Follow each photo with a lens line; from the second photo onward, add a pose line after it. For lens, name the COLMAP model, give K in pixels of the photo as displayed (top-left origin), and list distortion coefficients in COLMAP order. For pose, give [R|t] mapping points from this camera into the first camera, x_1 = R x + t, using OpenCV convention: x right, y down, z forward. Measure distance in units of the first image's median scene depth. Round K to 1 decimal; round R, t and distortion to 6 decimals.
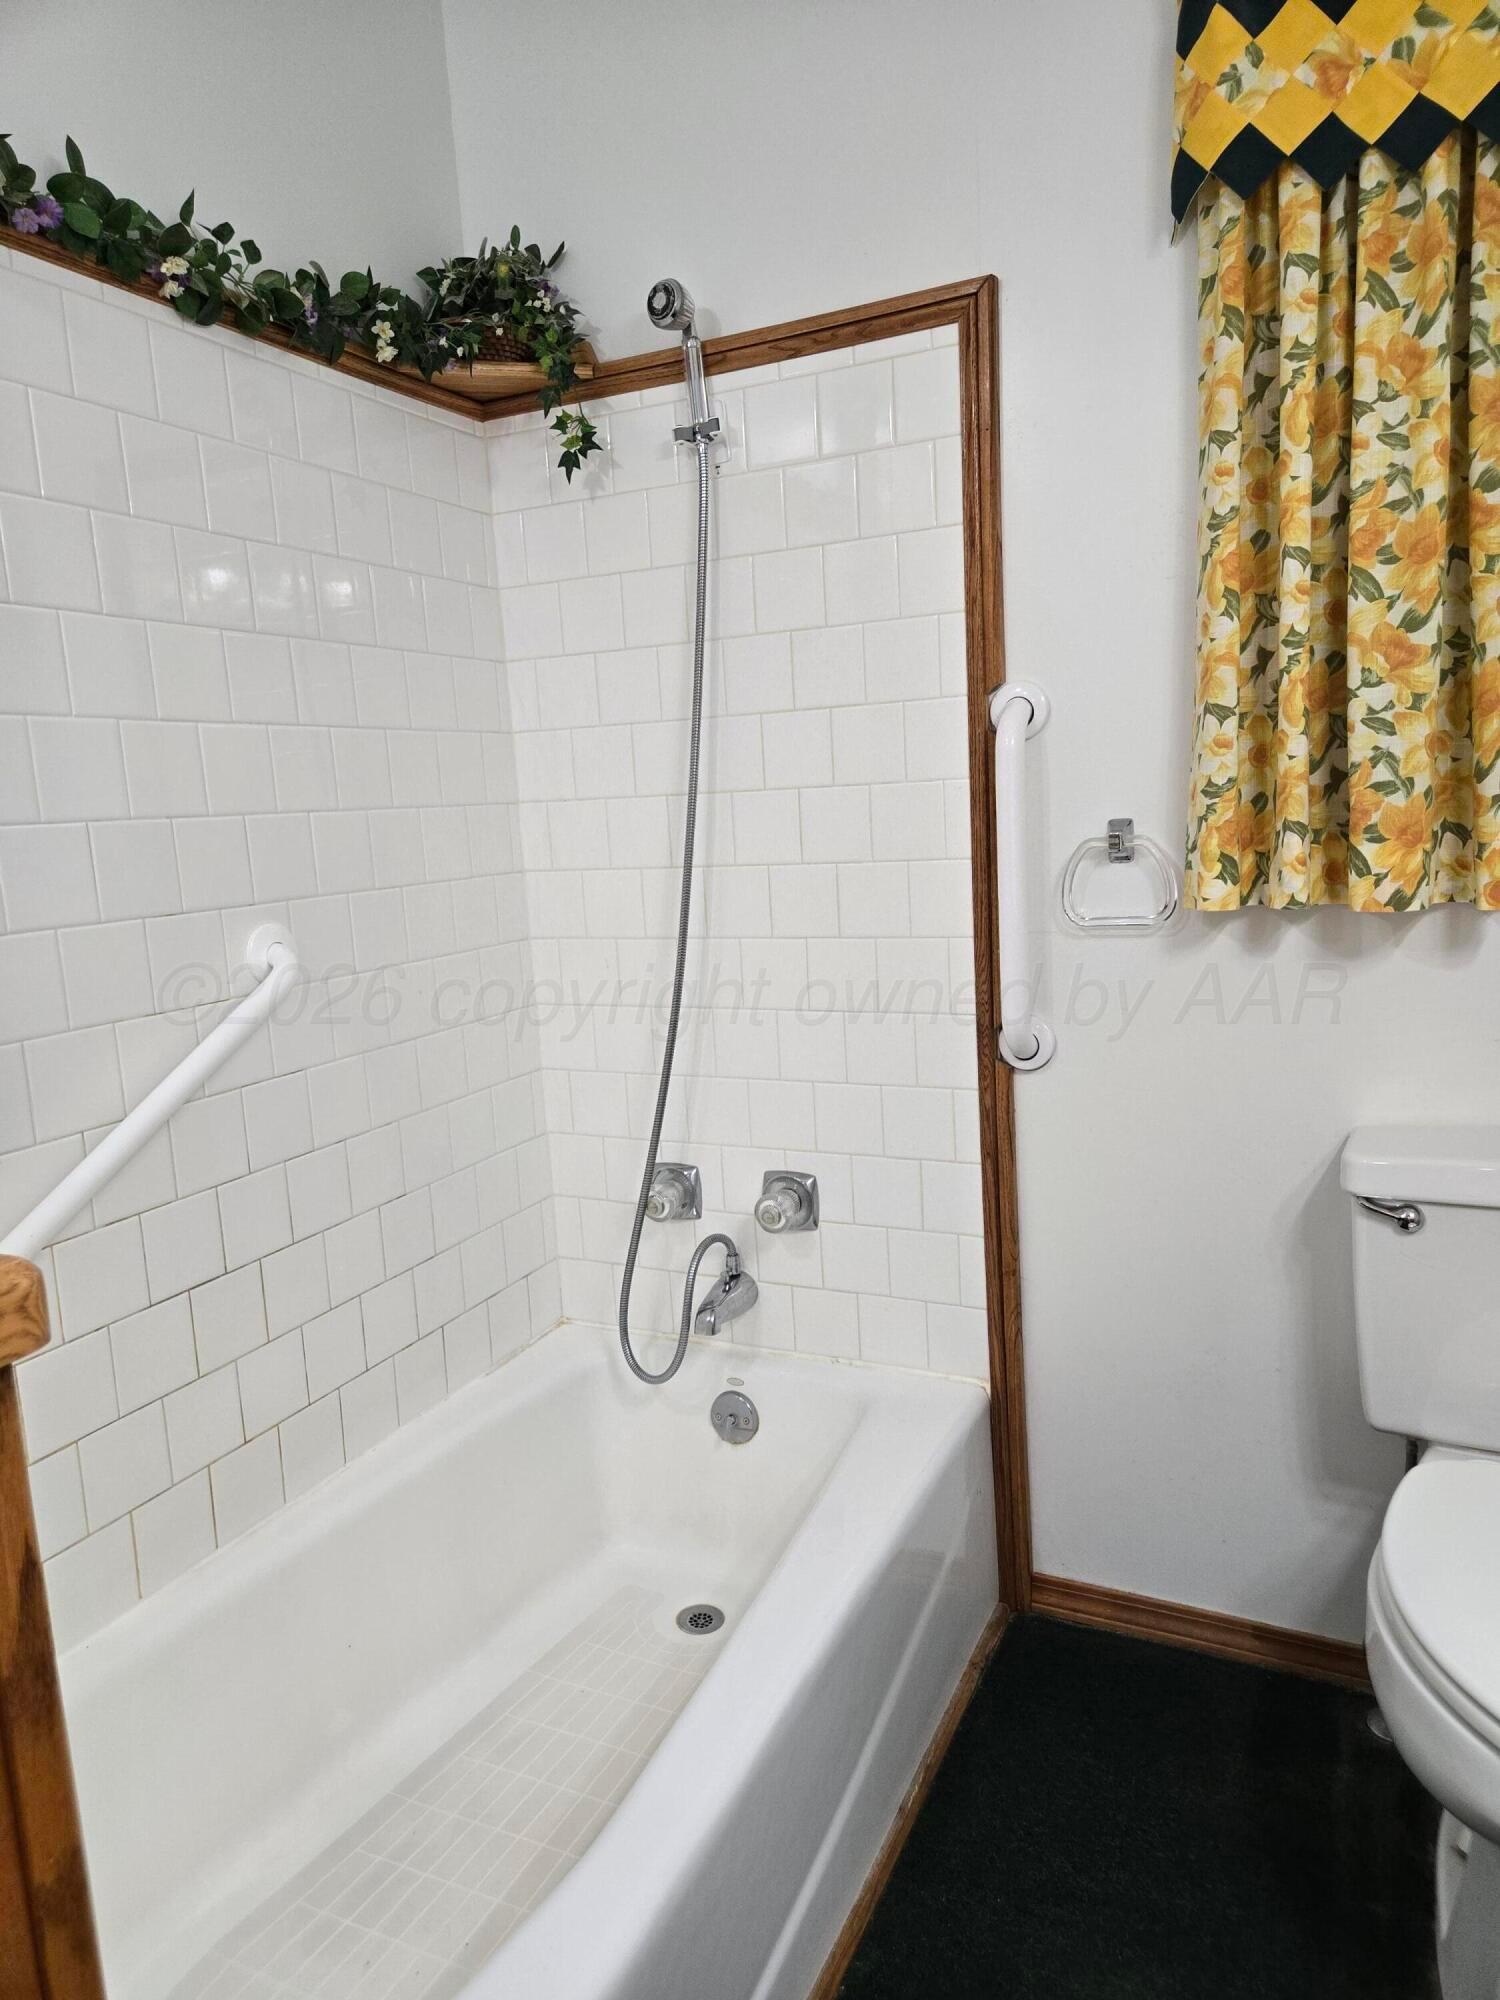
lens RADIAL K [[1341.8, 0, 746.0], [0, 1341.8, 1006.6], [0, 0, 1]] dist [0.071340, -0.060667]
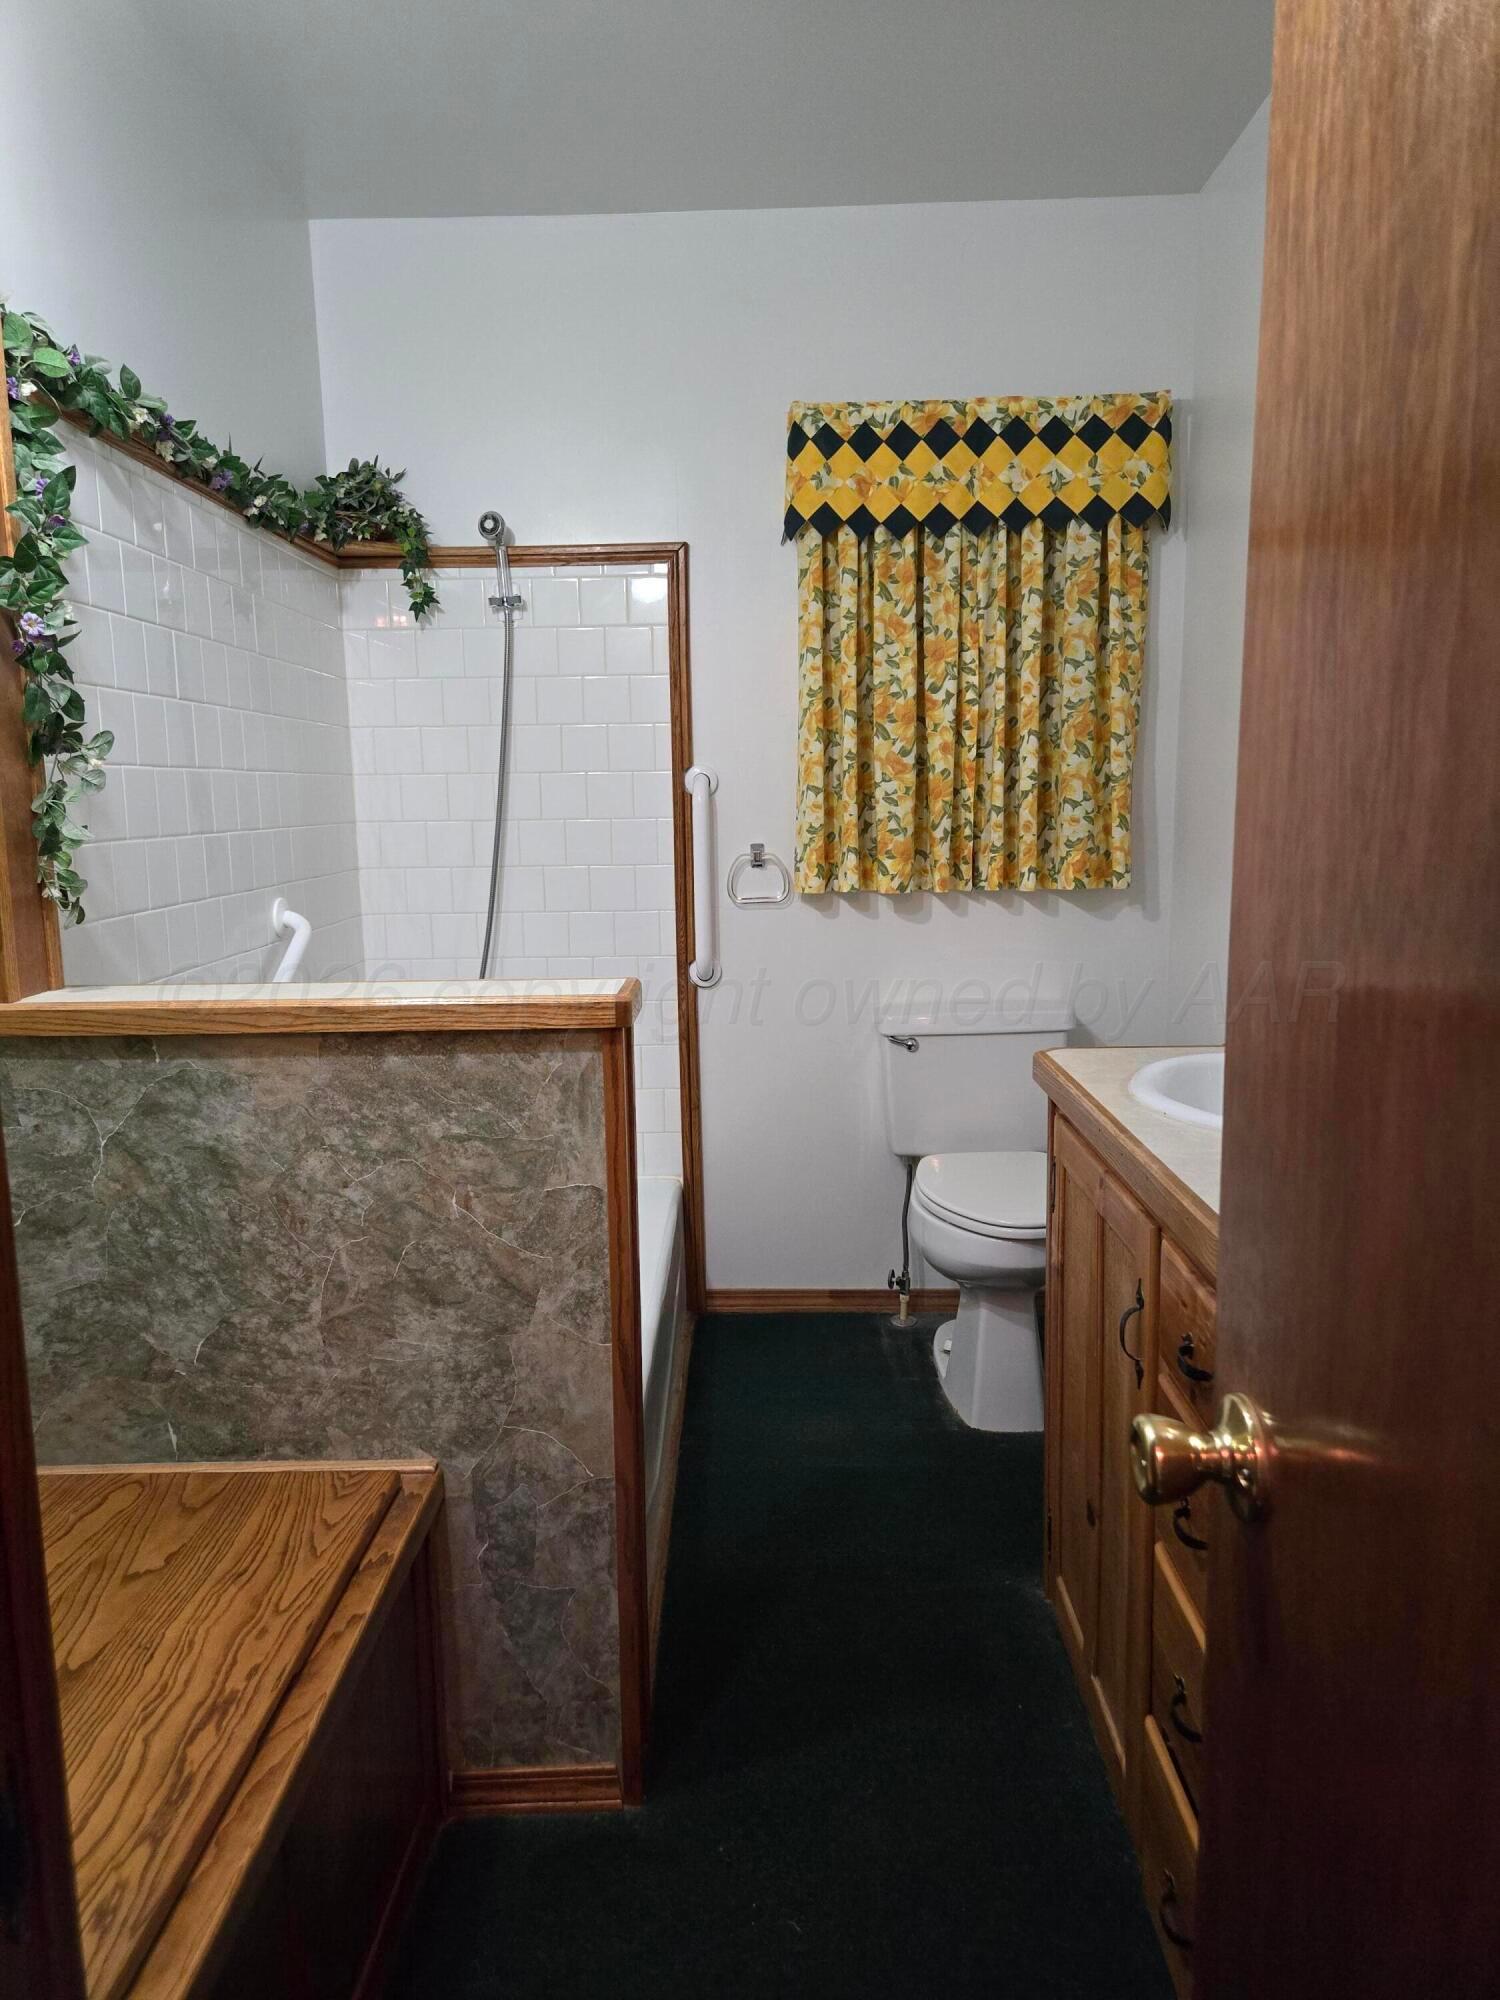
lens RADIAL K [[1341.8, 0, 733.7], [0, 1341.8, 988.9], [0, 0, 1]] dist [0.071340, -0.060667]
pose [[0.910108, -0.024184, 0.413666, -0.514518], [0.034478, 0.999253, -0.017436, 0.088259], [-0.412935, 0.030131, 0.910262, -0.635137]]
